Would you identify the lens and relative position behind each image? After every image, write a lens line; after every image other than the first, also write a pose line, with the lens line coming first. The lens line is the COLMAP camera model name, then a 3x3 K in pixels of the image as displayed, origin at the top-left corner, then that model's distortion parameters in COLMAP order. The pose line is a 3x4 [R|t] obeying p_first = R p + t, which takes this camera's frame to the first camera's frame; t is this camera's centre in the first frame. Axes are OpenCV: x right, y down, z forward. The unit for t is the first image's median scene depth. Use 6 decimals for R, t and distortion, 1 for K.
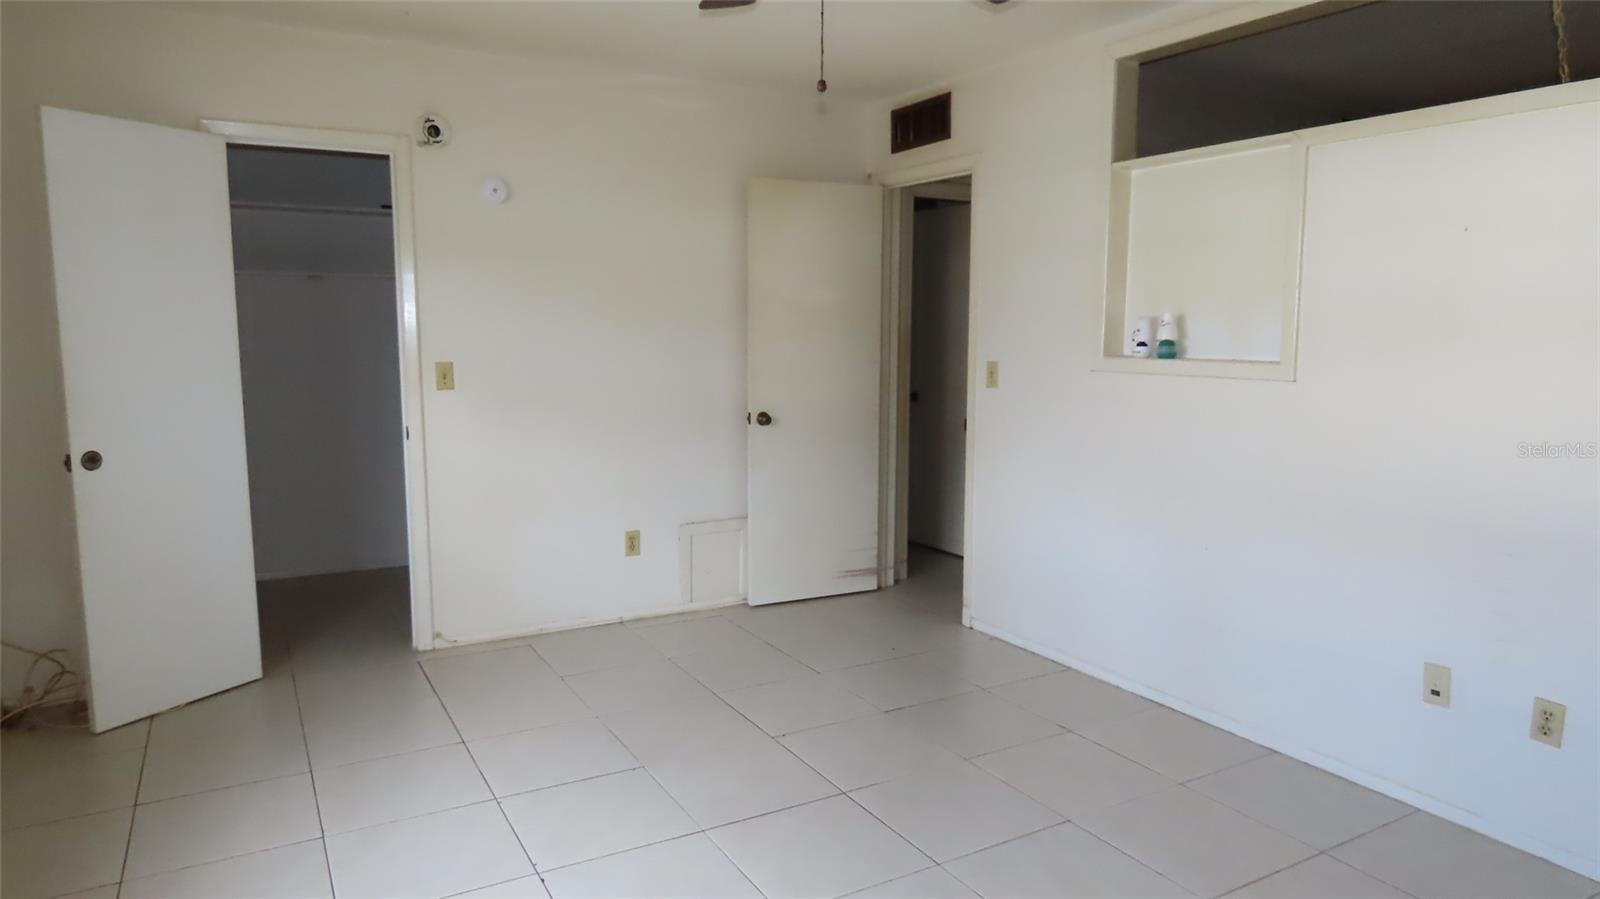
lens RADIAL K [[1012.8, 0, 799.2], [0, 1012.8, 447.0], [0, 0, 1]] dist [-0.002795, -0.001832]
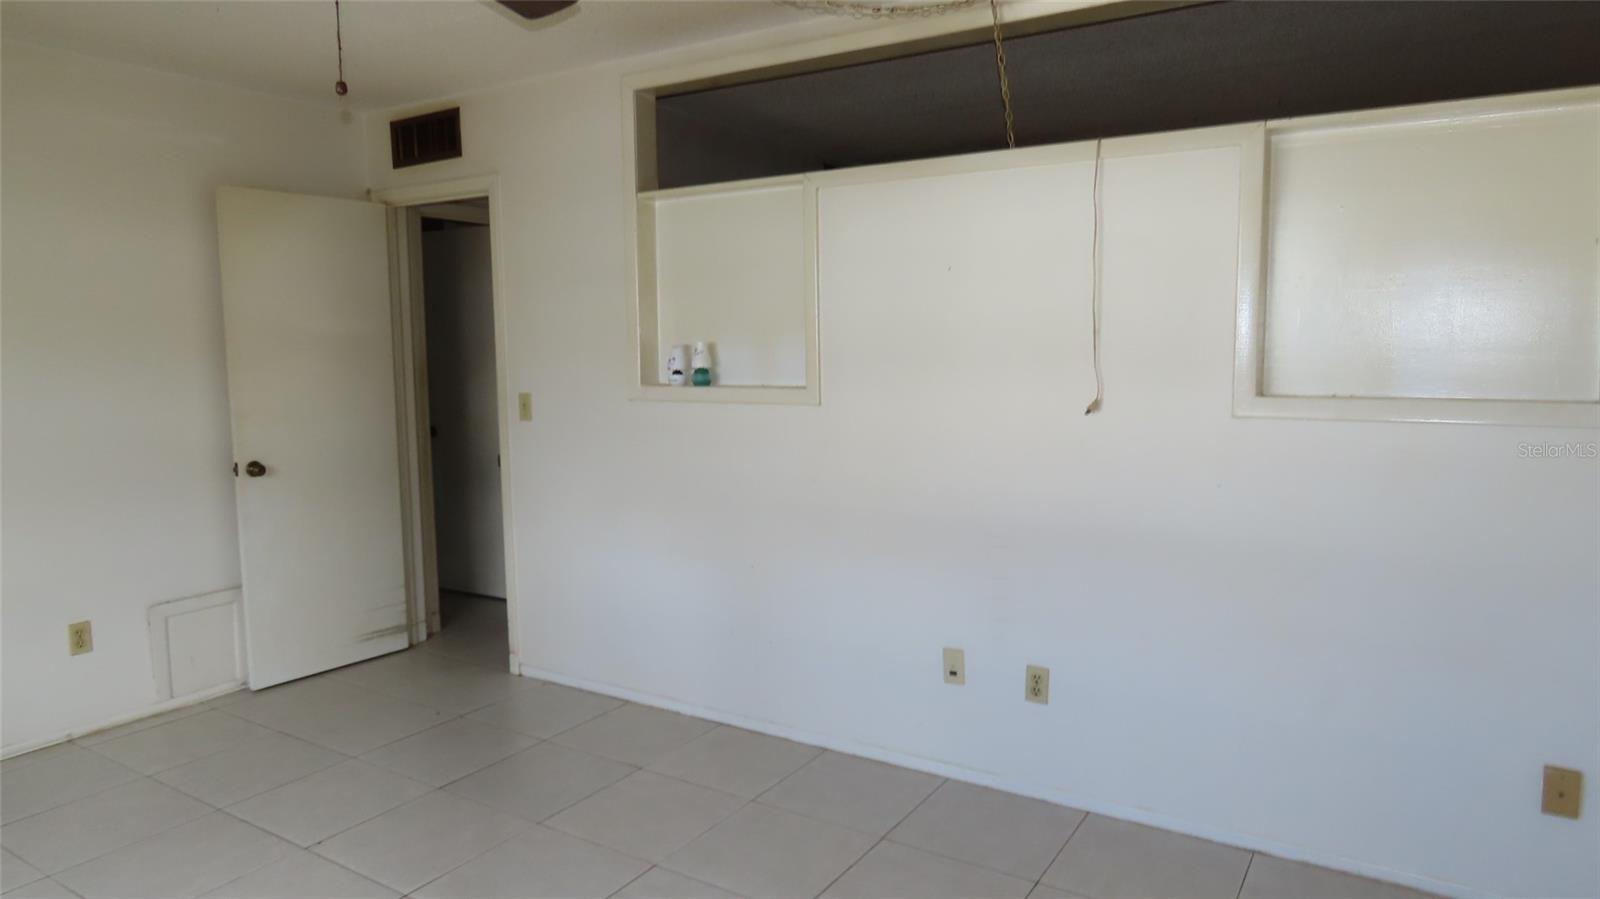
lens RADIAL K [[1012.8, 0, 798.3], [0, 1012.8, 448.8], [0, 0, 1]] dist [-0.002795, -0.001832]
pose [[0.886424, -0.061030, 0.458833, -0.023123], [0.069811, 0.997558, -0.002183, -0.013035], [-0.457579, 0.033967, 0.888520, 0.040037]]
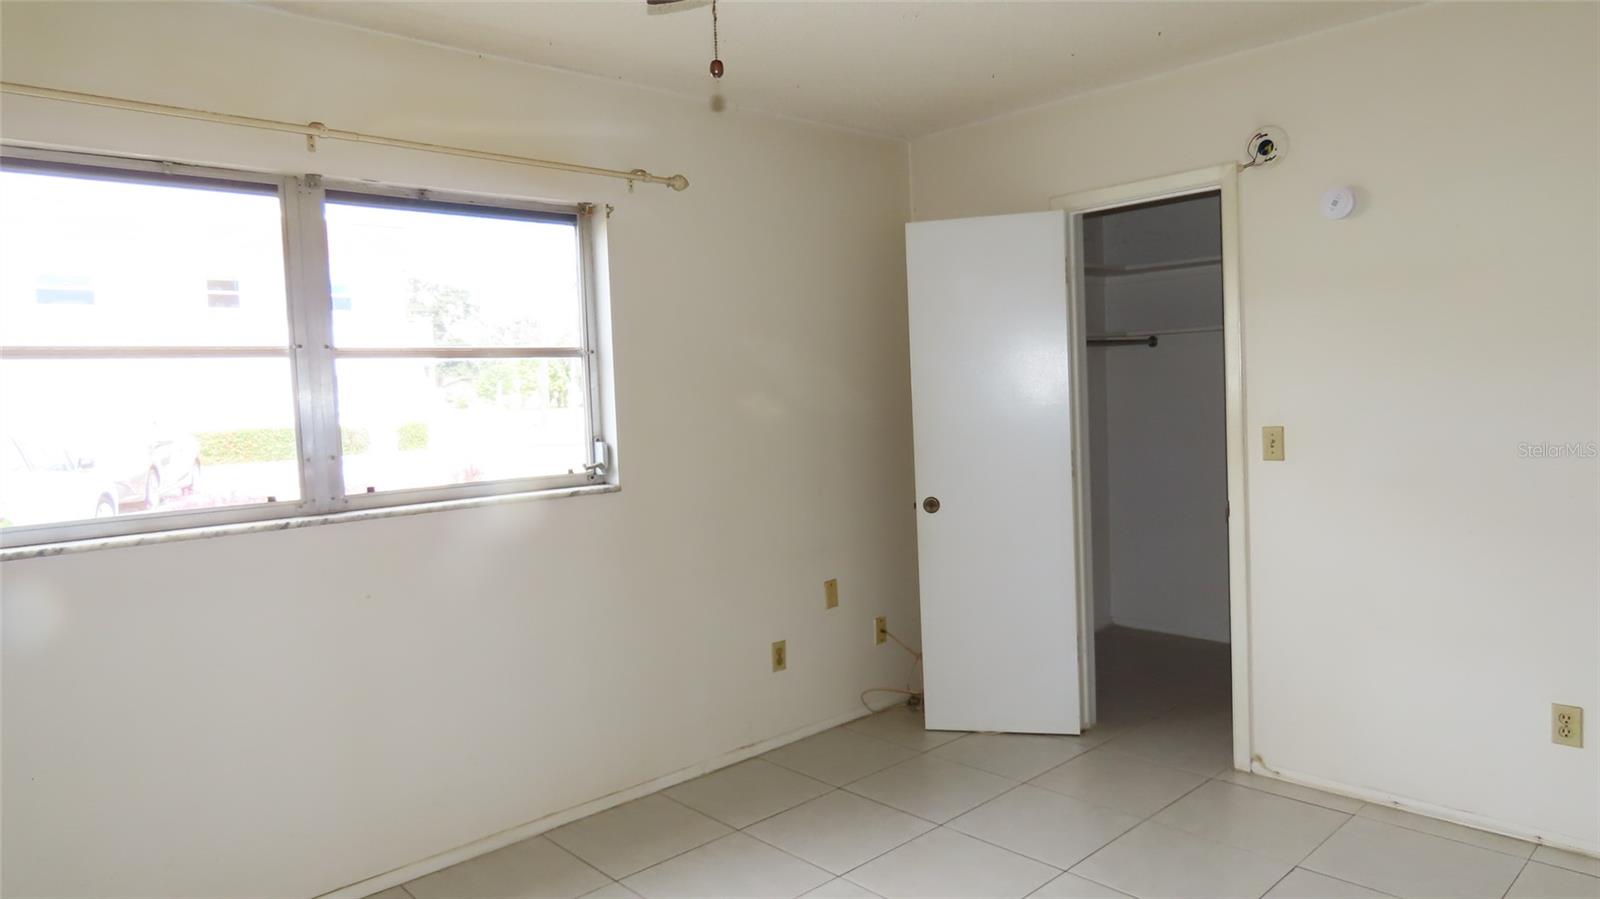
lens RADIAL K [[1012.8, 0, 802.2], [0, 1012.8, 462.4], [0, 0, 1]] dist [-0.002795, -0.001832]
pose [[0.231121, 0.050888, -0.971593, 0.355119], [-0.081524, 0.996132, 0.032780, -0.051549], [0.969503, 0.071632, 0.234376, 0.447751]]
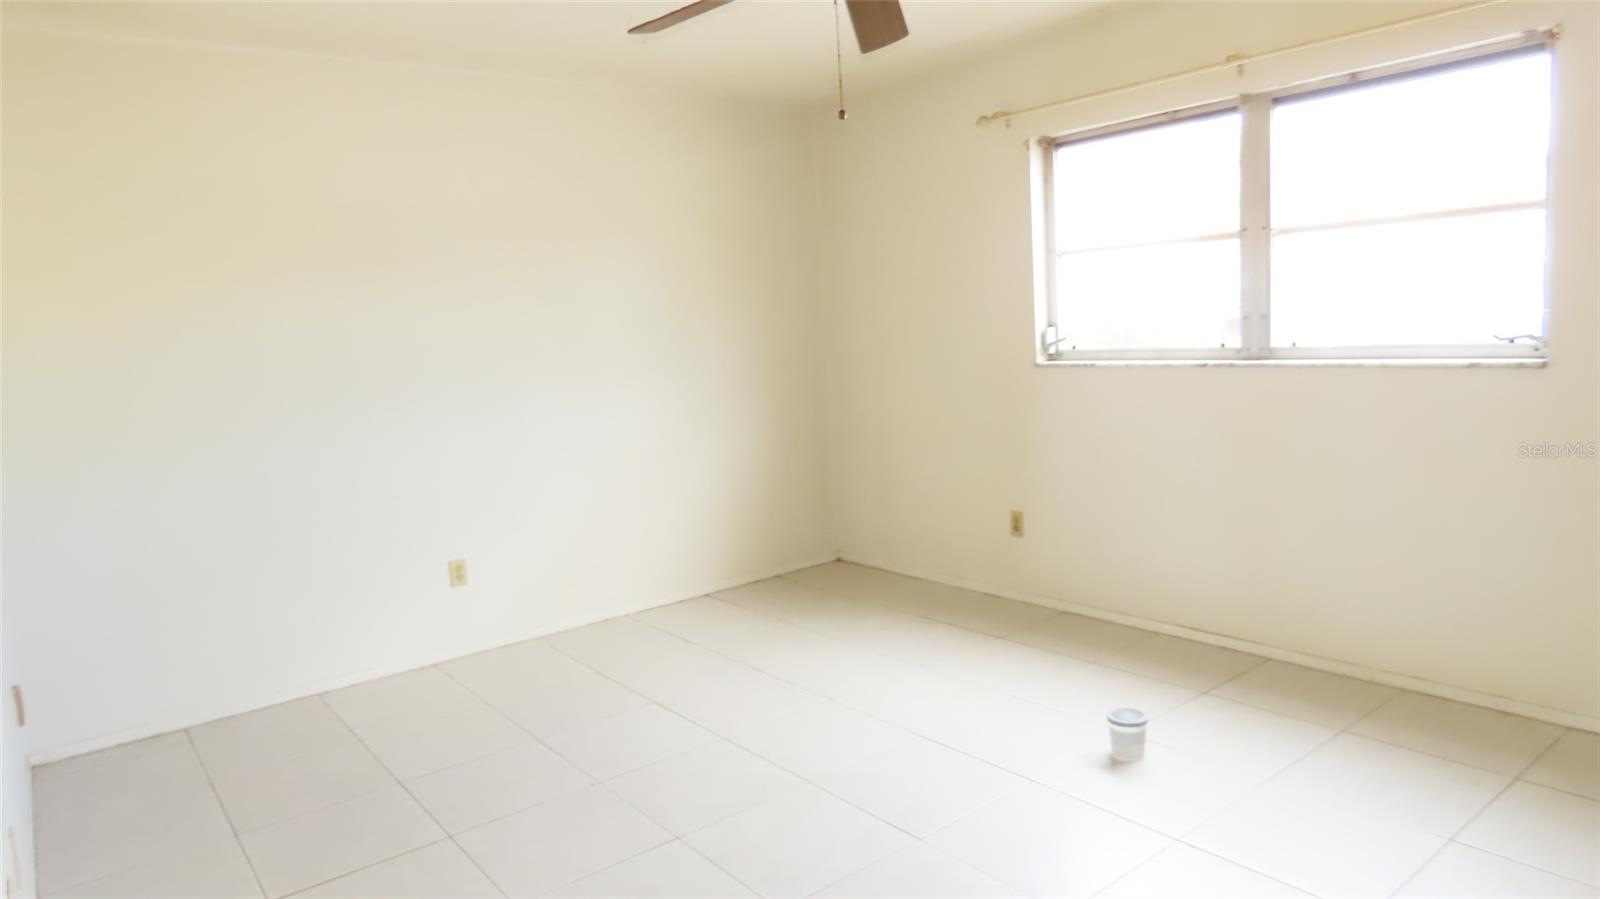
lens RADIAL K [[1012.8, 0, 793.9], [0, 1012.8, 440.3], [0, 0, 1]] dist [-0.002795, -0.001832]
pose [[-0.987508, 0.081879, -0.134628, 0.126703], [0.045835, 0.966710, 0.251736, -0.146261], [0.150758, 0.242421, -0.958386, 1.139516]]
